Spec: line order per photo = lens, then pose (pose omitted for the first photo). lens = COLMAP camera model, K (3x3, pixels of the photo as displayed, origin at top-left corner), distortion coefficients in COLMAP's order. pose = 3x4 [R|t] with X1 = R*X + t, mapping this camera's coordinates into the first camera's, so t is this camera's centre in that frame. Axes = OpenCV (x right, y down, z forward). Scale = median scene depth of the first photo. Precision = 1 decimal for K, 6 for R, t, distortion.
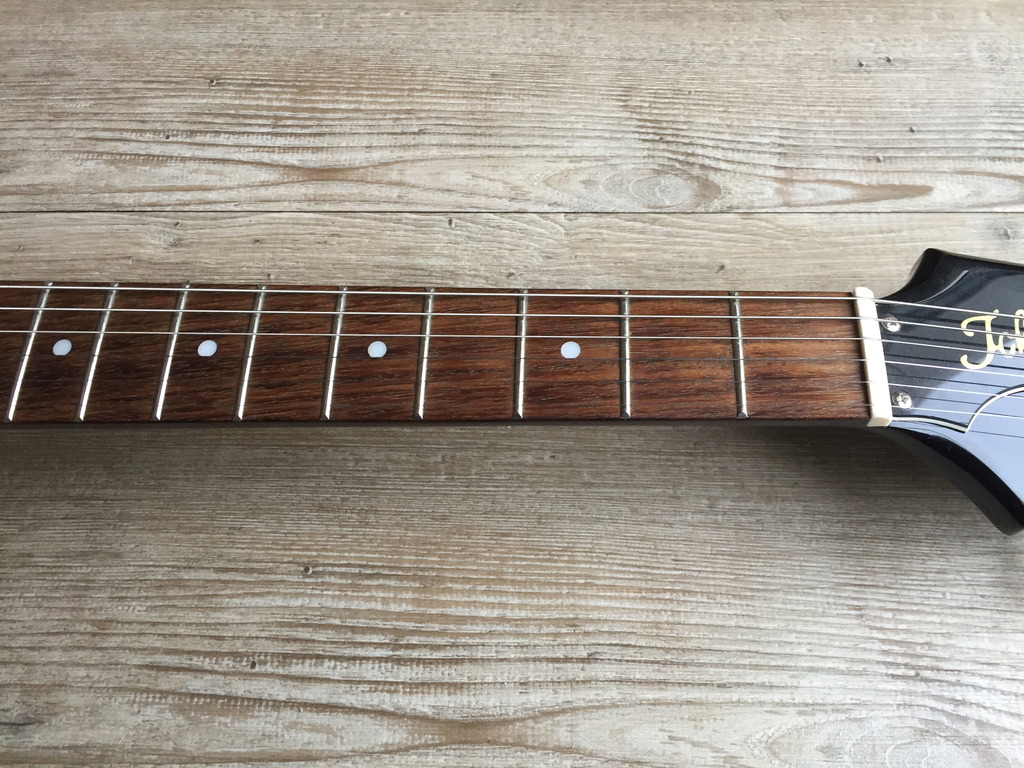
lens RADIAL K [[879.3, 0, 510.3], [0, 879.3, 386.1], [0, 0, 1]] dist [0.078326, -0.114887]
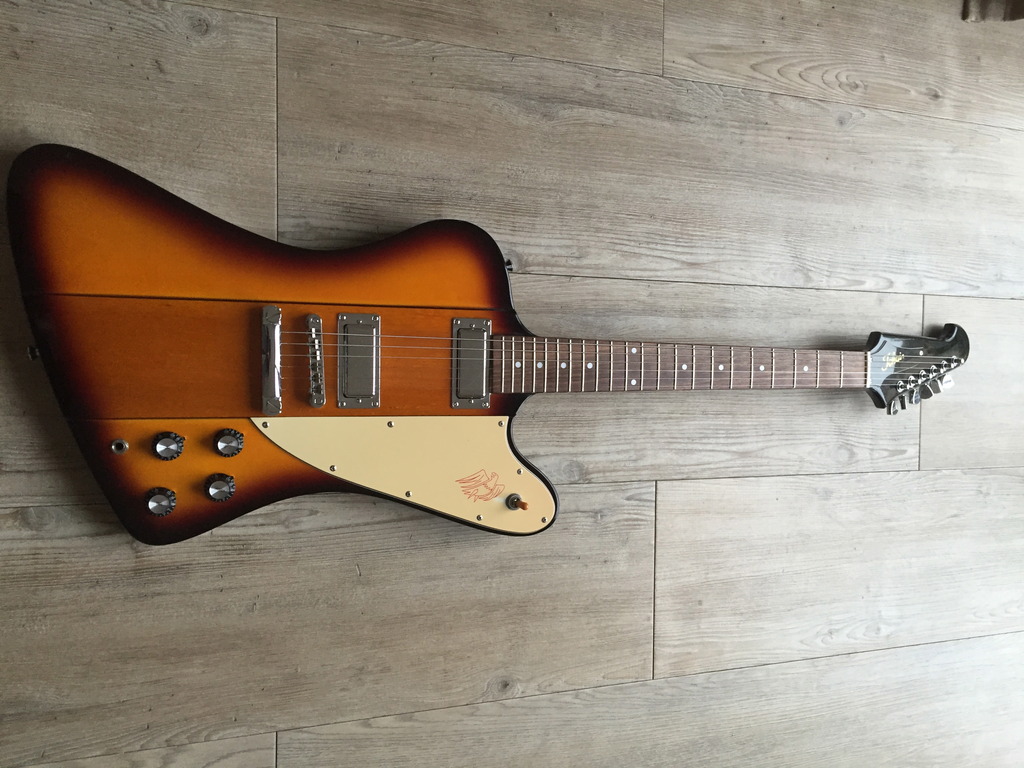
lens RADIAL K [[879.3, 0, 513.8], [0, 879.3, 381.3], [0, 0, 1]] dist [0.078326, -0.114887]
pose [[0.906505, -0.034148, 0.420811, -2.316402], [-0.158106, 0.896737, 0.413358, -1.185404], [-0.391472, -0.441244, 0.807498, -1.386331]]
